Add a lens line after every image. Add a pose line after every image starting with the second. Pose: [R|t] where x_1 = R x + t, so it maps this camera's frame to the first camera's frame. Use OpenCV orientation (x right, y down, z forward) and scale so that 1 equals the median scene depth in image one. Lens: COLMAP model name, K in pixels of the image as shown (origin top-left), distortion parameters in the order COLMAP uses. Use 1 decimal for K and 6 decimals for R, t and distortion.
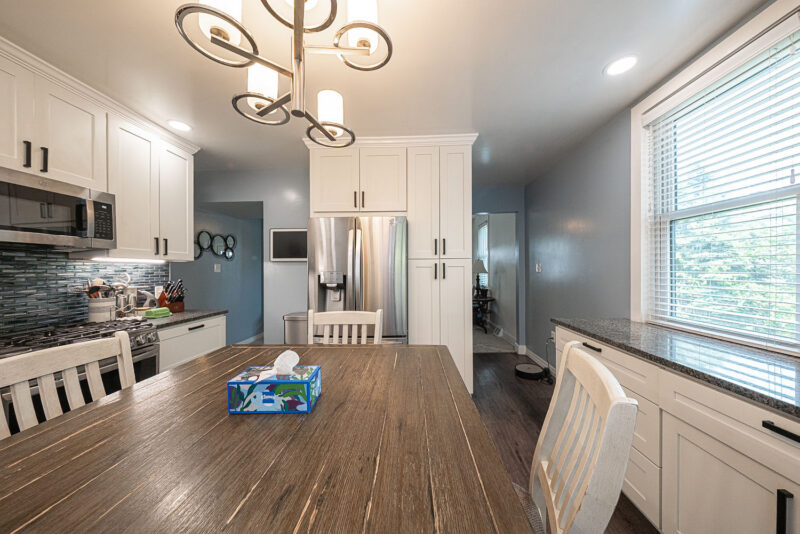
lens RADIAL K [[264.5, 0, 402.5], [0, 264.5, 269.4], [0, 0, 1]] dist [-0.001195, -0.000246]
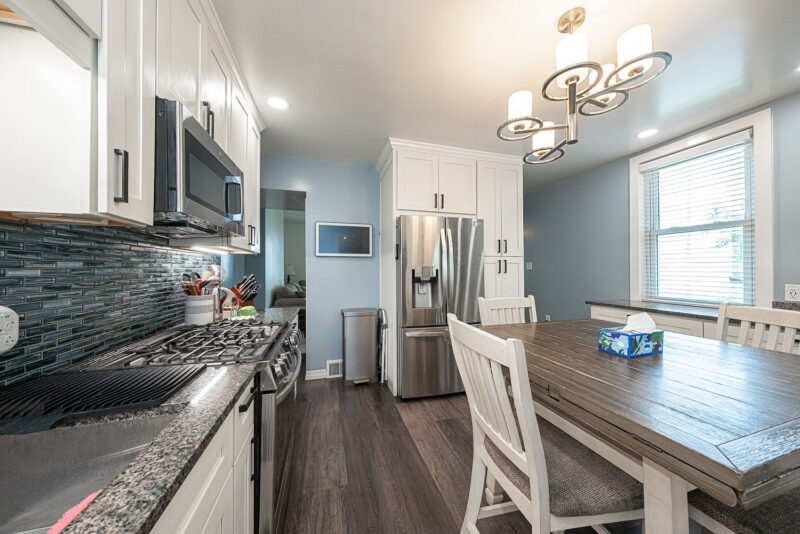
lens RADIAL K [[264.1, 0, 400.0], [0, 264.1, 267.0], [0, 0, 1]] dist [0.000255, 0.000005]
pose [[0.944115, 0.007320, 0.329535, -0.841648], [-0.004047, 0.999935, -0.010616, 0.027419], [-0.329591, 0.008689, 0.944084, 0.020021]]
